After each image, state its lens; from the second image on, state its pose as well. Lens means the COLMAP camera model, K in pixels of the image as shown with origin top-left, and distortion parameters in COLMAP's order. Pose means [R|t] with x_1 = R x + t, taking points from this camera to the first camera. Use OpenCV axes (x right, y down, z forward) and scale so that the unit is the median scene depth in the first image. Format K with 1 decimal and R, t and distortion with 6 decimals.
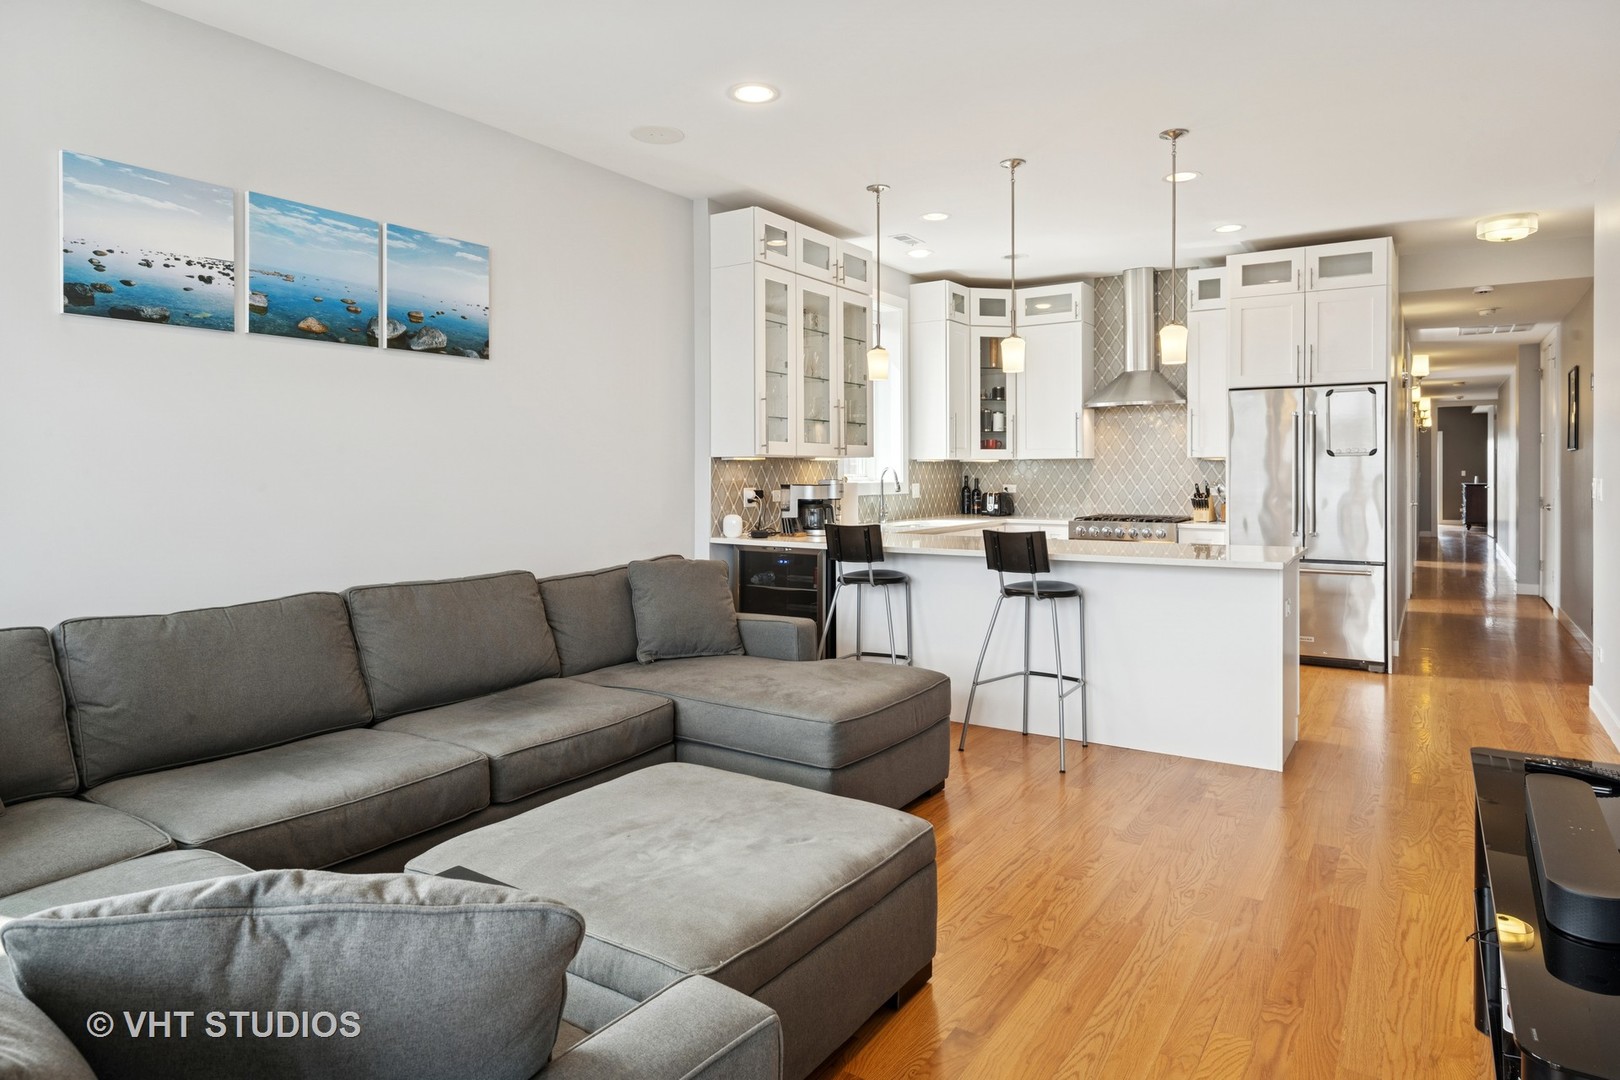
lens RADIAL K [[955.2, 0, 810.5], [0, 955.2, 487.8], [0, 0, 1]] dist [-0.000498, -0.001254]
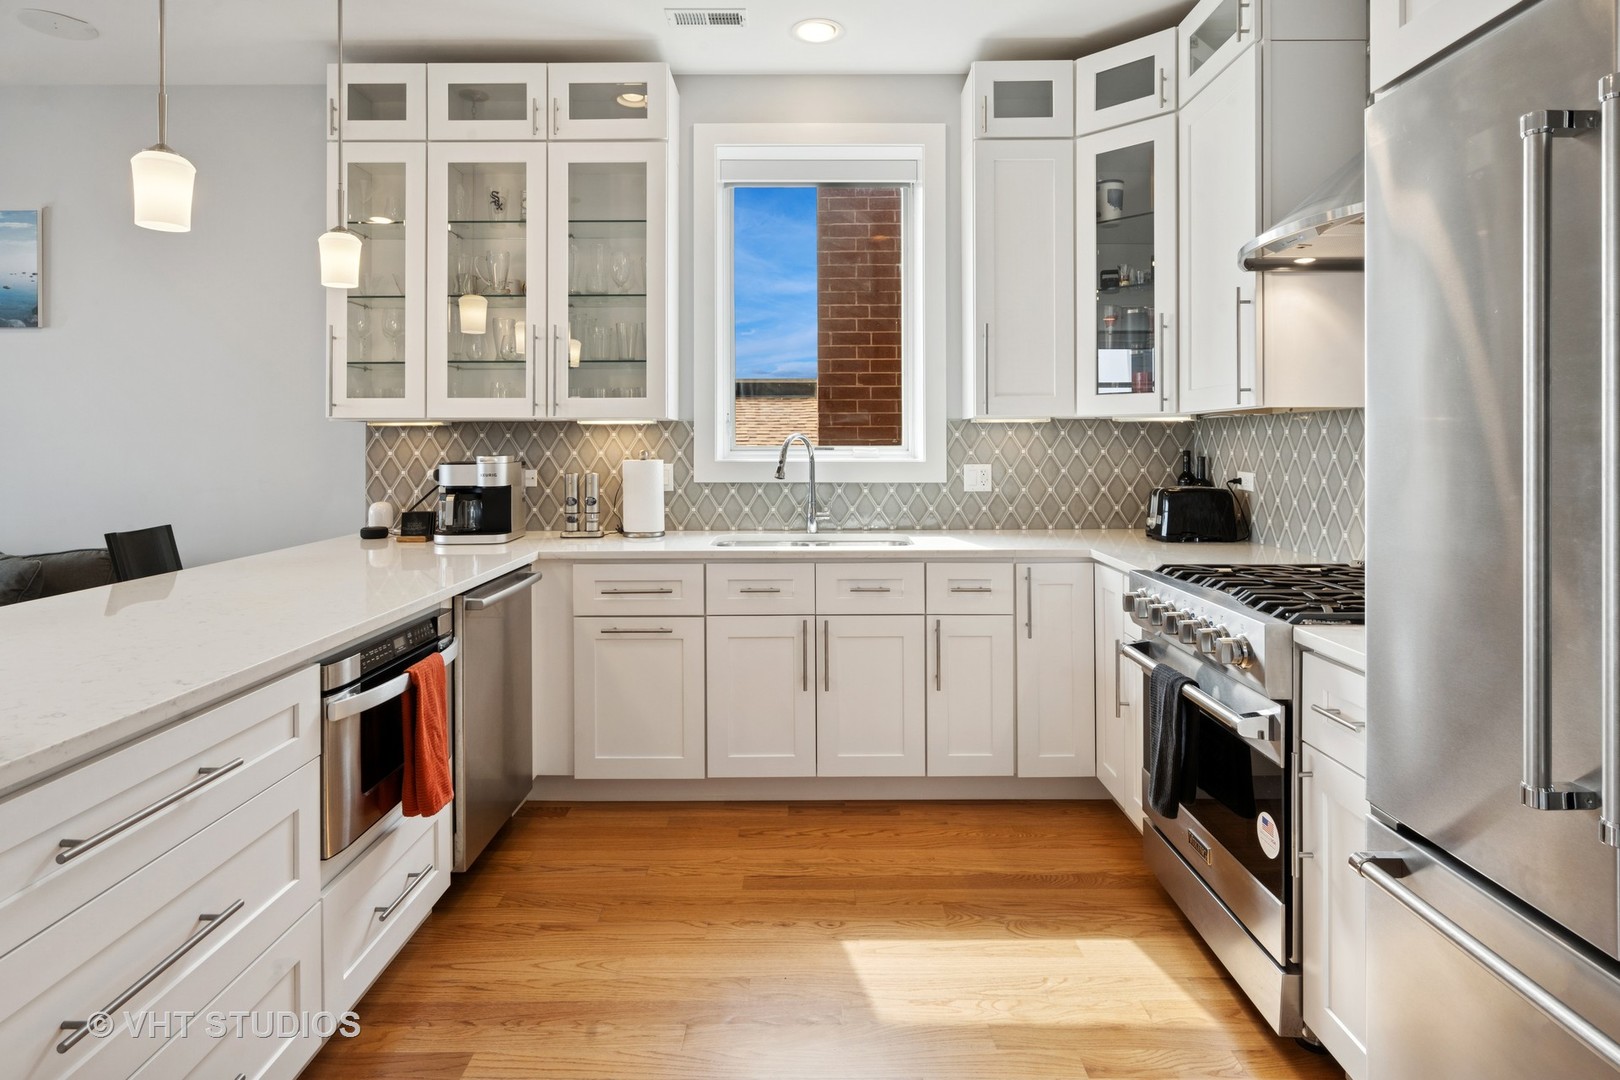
lens RADIAL K [[885.0, 0, 812.3], [0, 885.0, 445.8], [0, 0, 1]] dist [0.001211, -0.000445]
pose [[0.547654, 0.005892, -0.836684, 0.596550], [-0.012829, 0.999917, -0.001356, -0.016358], [0.836606, 0.011477, 0.547684, 0.827782]]
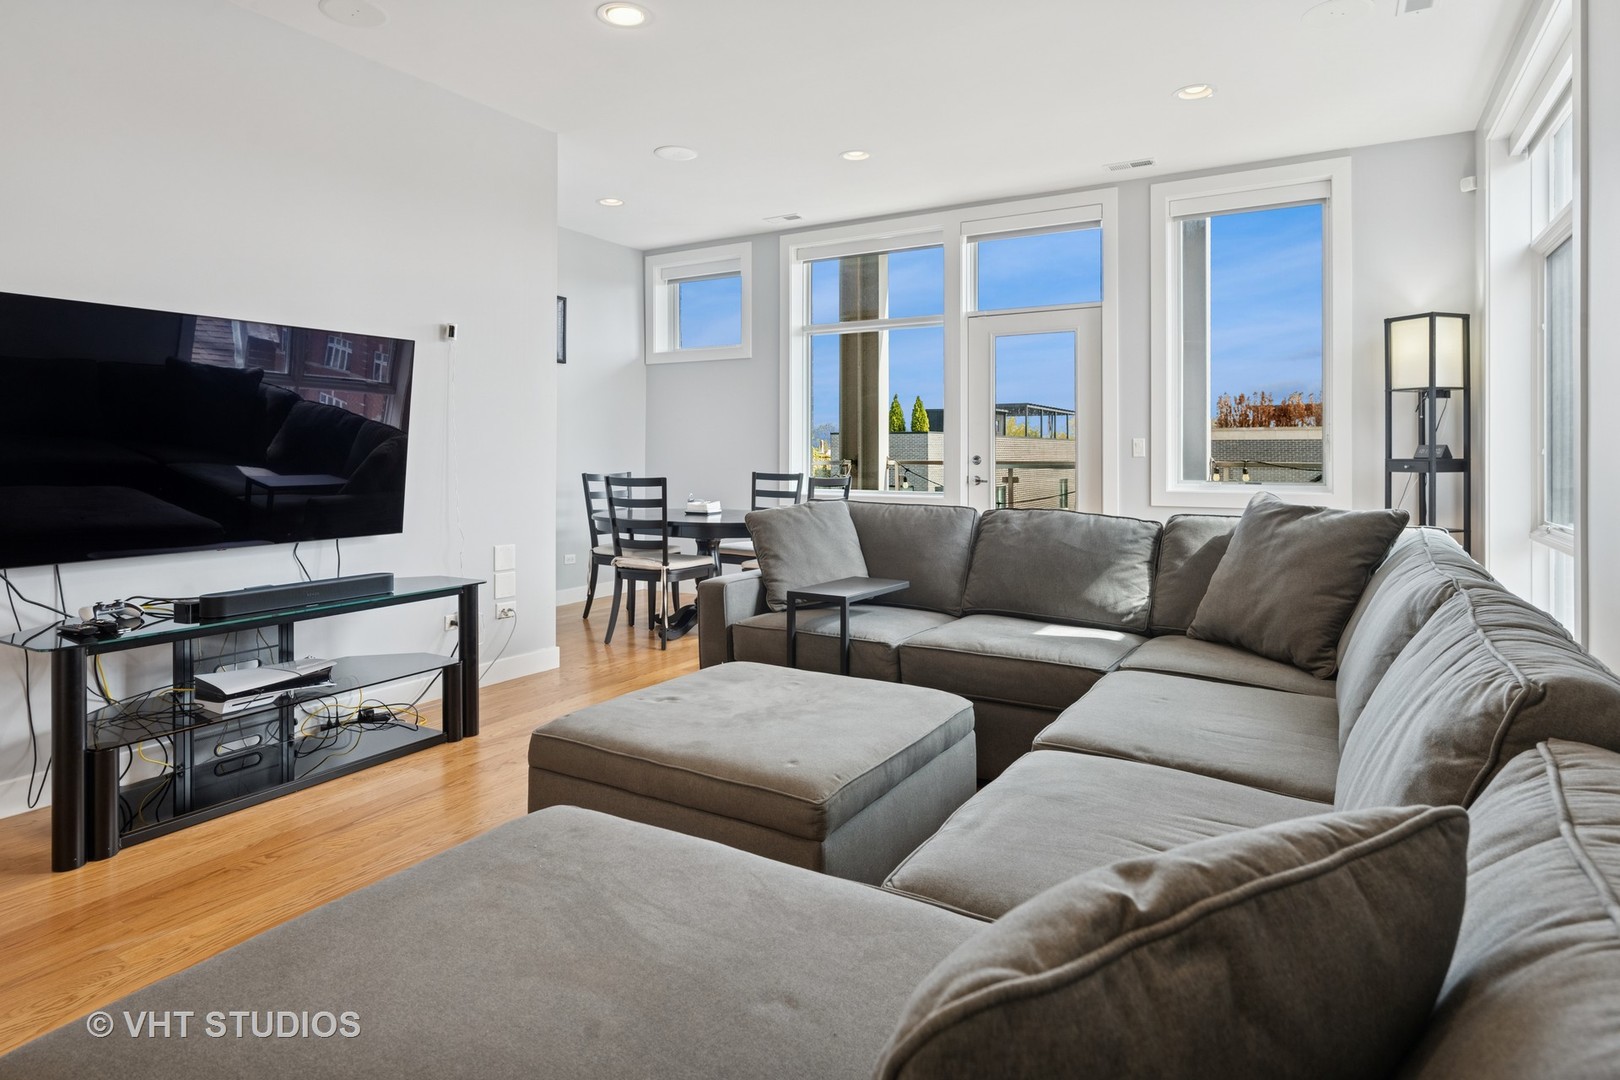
lens RADIAL K [[893.3, 0, 806.6], [0, 893.3, 454.6], [0, 0, 1]] dist [-0.002511, 0.000298]
pose [[-0.998738, 0.002861, -0.050146, -0.049219], [0.001873, 0.999804, 0.019730, 0.011842], [0.050192, 0.019611, -0.998547, 0.800088]]
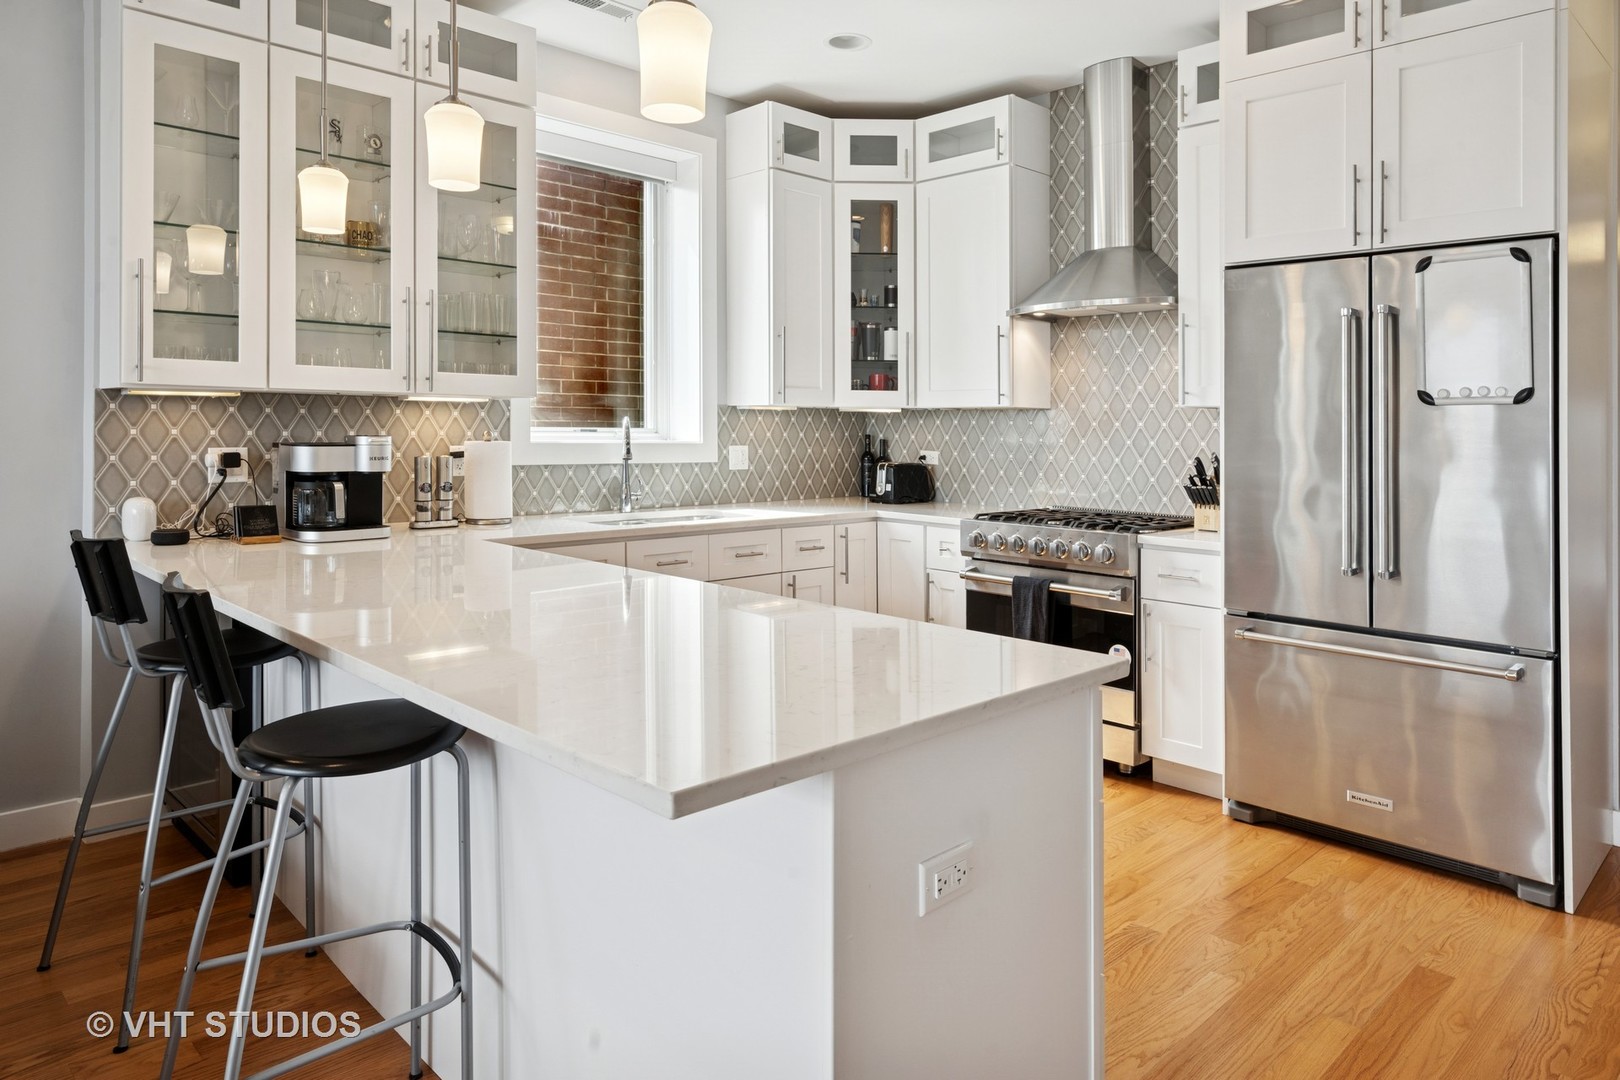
lens RADIAL K [[1043.4, 0, 808.7], [0, 1043.4, 416.9], [0, 0, 1]] dist [-0.001040, 0.001464]
pose [[0.977650, 0.014590, -0.209733, 0.368241], [-0.020069, 0.999510, -0.024019, -0.009729], [0.209280, 0.027691, 0.977464, 0.464107]]
